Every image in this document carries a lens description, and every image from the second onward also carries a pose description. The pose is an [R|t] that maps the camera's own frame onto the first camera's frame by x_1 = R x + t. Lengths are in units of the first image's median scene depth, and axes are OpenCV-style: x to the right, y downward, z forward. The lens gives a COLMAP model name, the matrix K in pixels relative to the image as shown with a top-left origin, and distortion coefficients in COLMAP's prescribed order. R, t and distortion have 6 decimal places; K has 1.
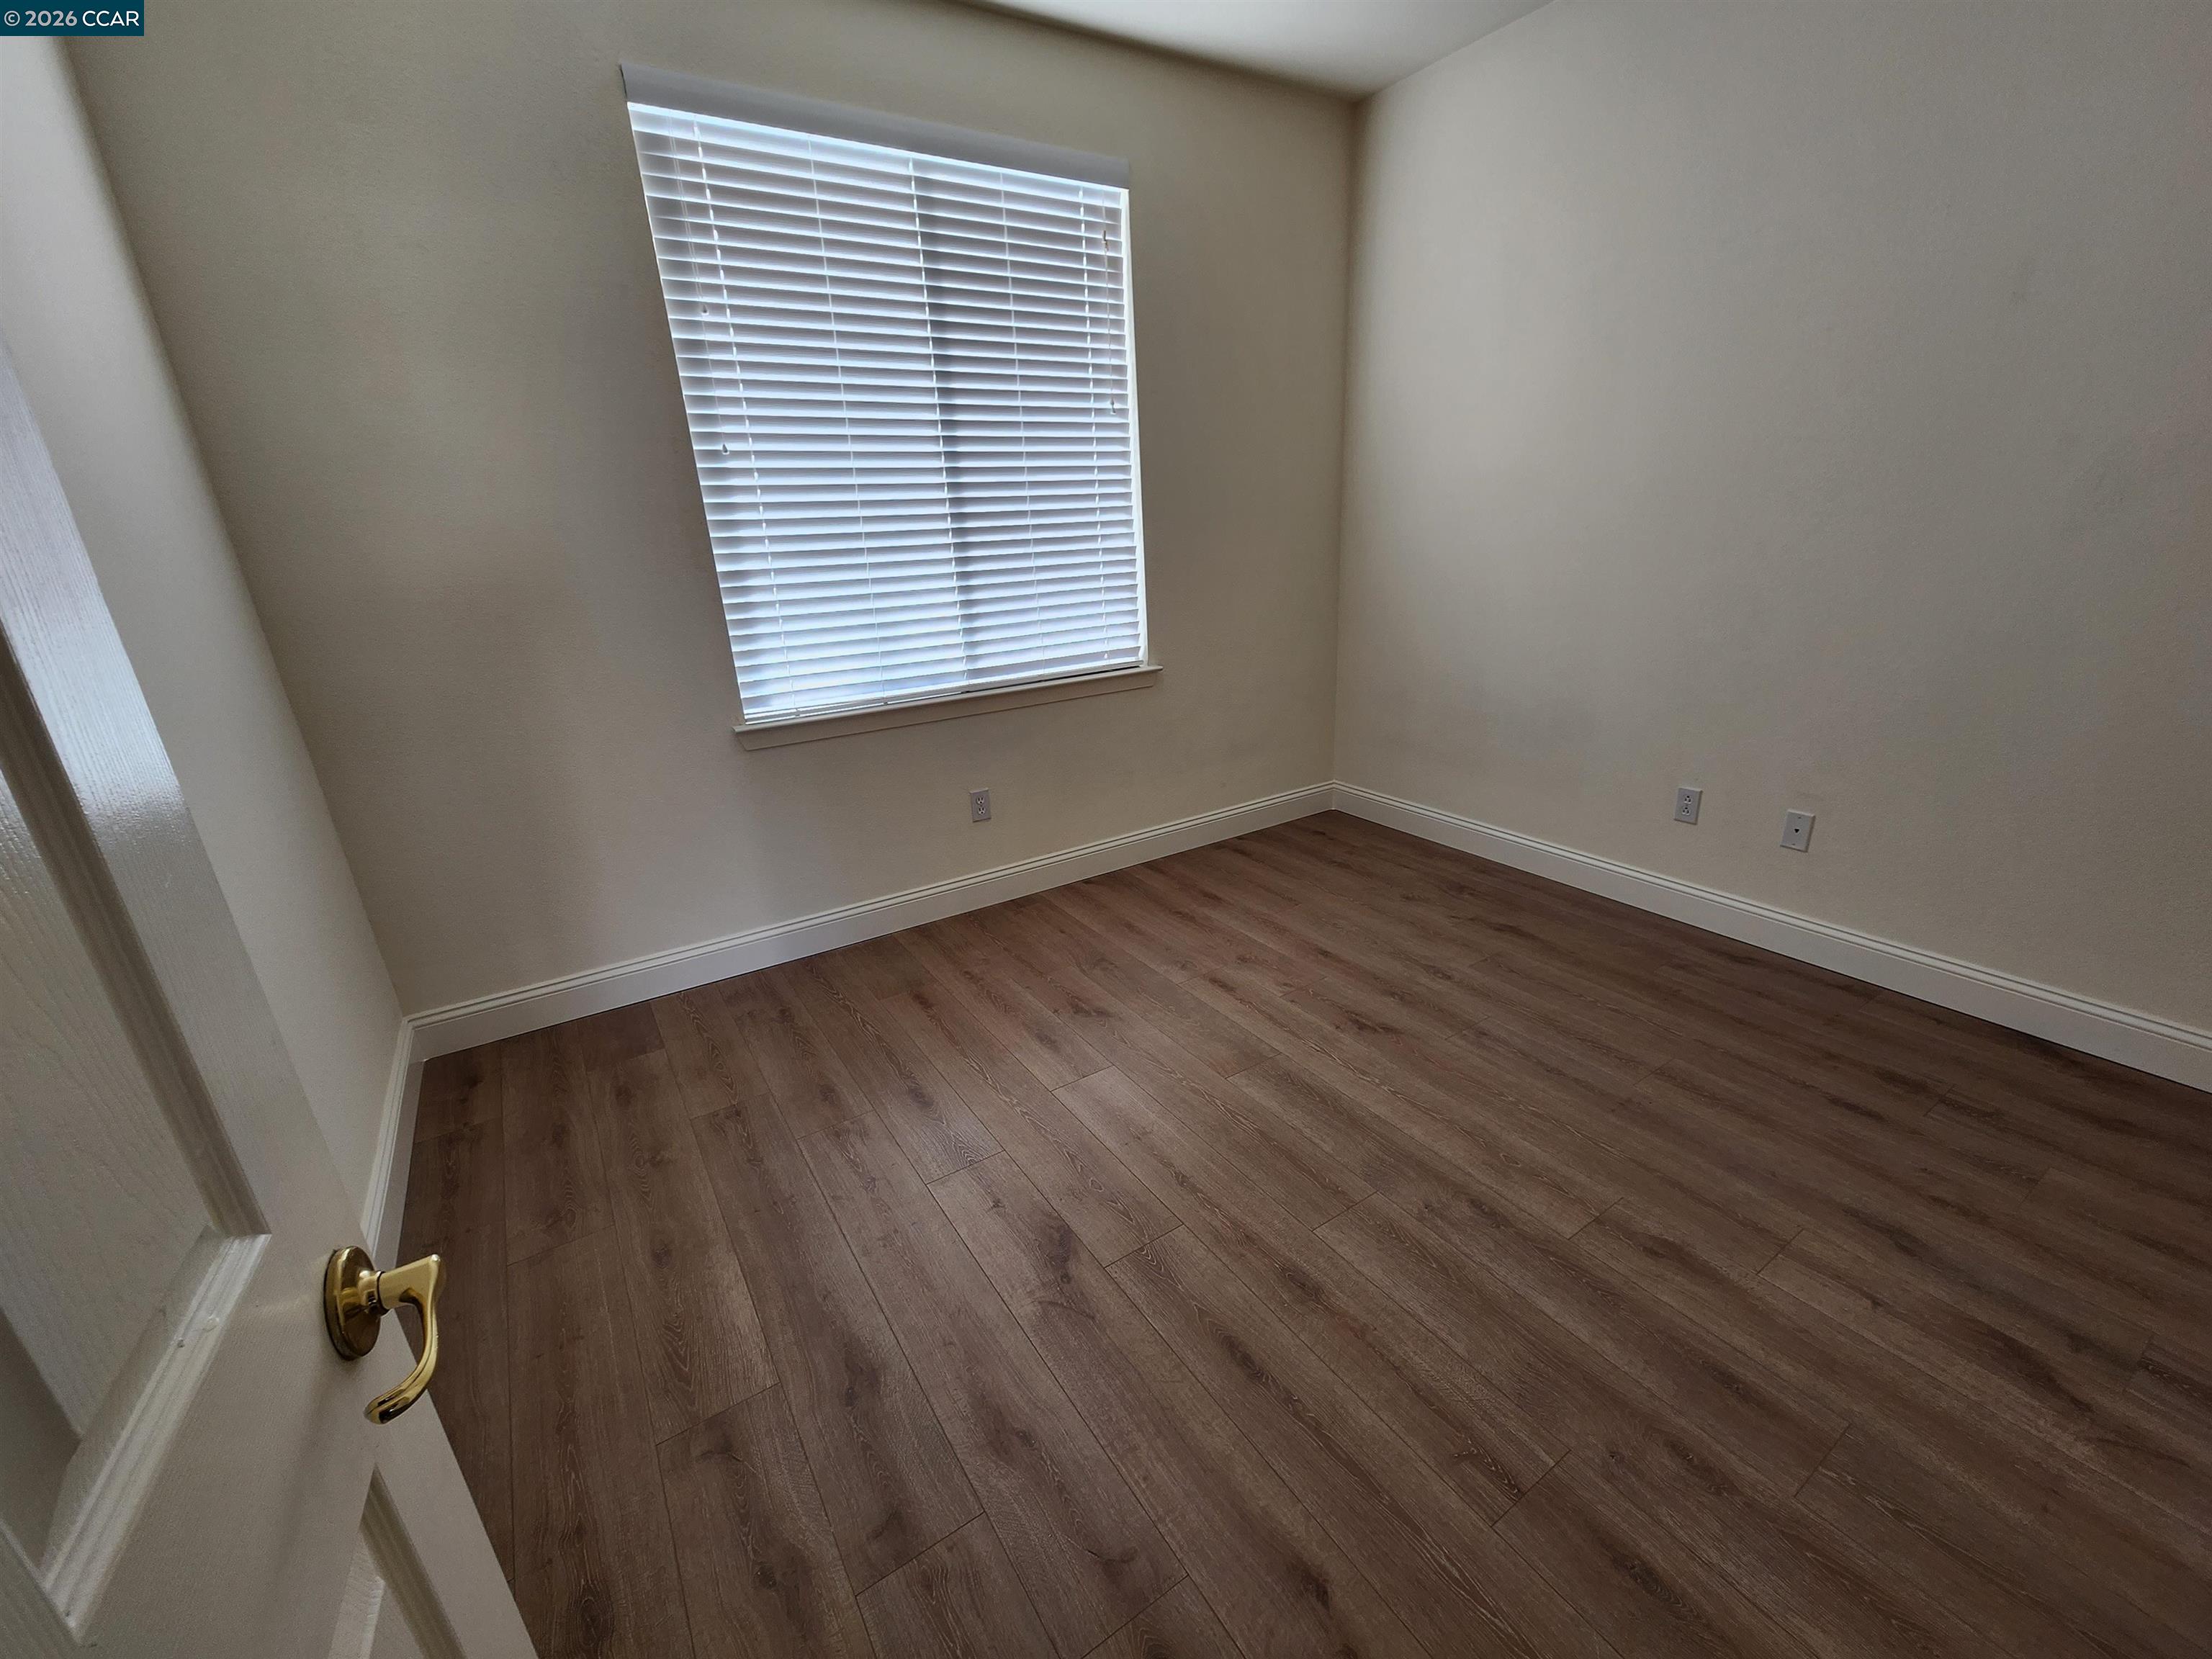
lens RADIAL K [[912.0, 0, 1132.7], [0, 912.0, 842.0], [0, 0, 1]] dist [0.001915, 0.000074]
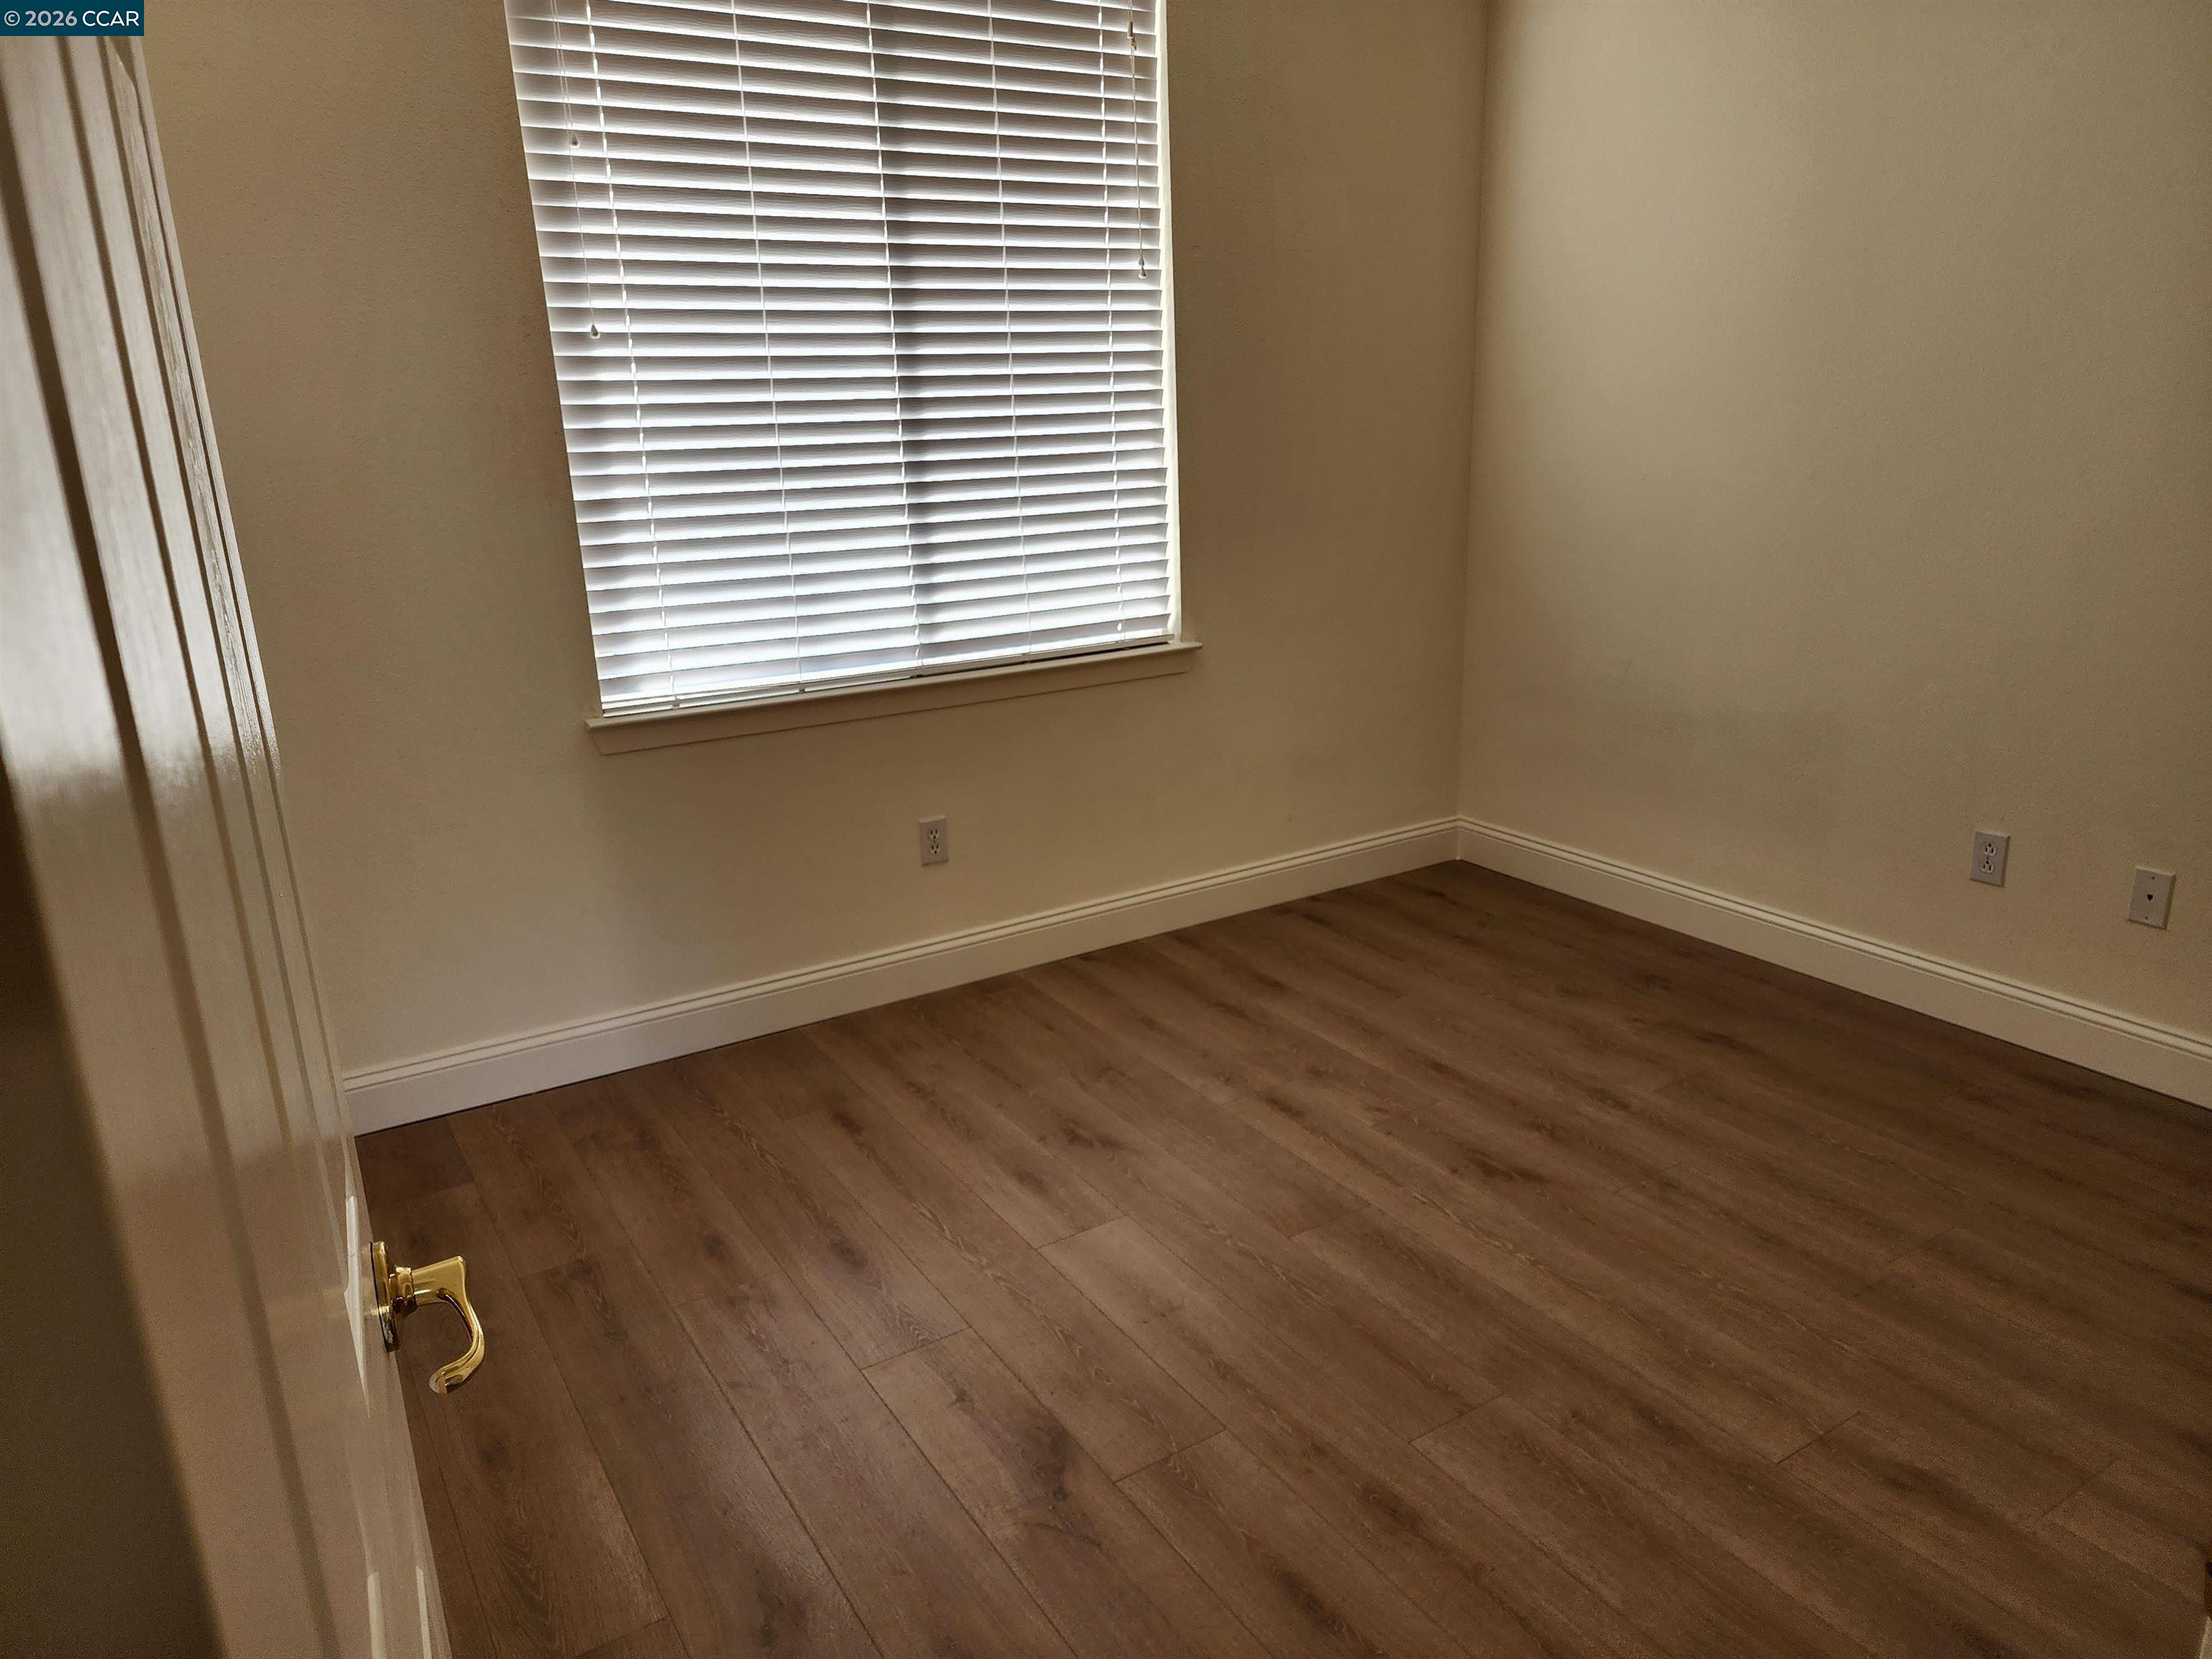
lens RADIAL K [[1509.6, 0, 1112.5], [0, 1509.6, 820.4], [0, 0, 1]] dist [0.127253, -0.145315]
pose [[0.999630, 0.017039, -0.021220, -0.011020], [-0.018410, 0.997640, -0.066146, 0.021143], [0.020043, 0.066512, 0.997584, -0.160680]]
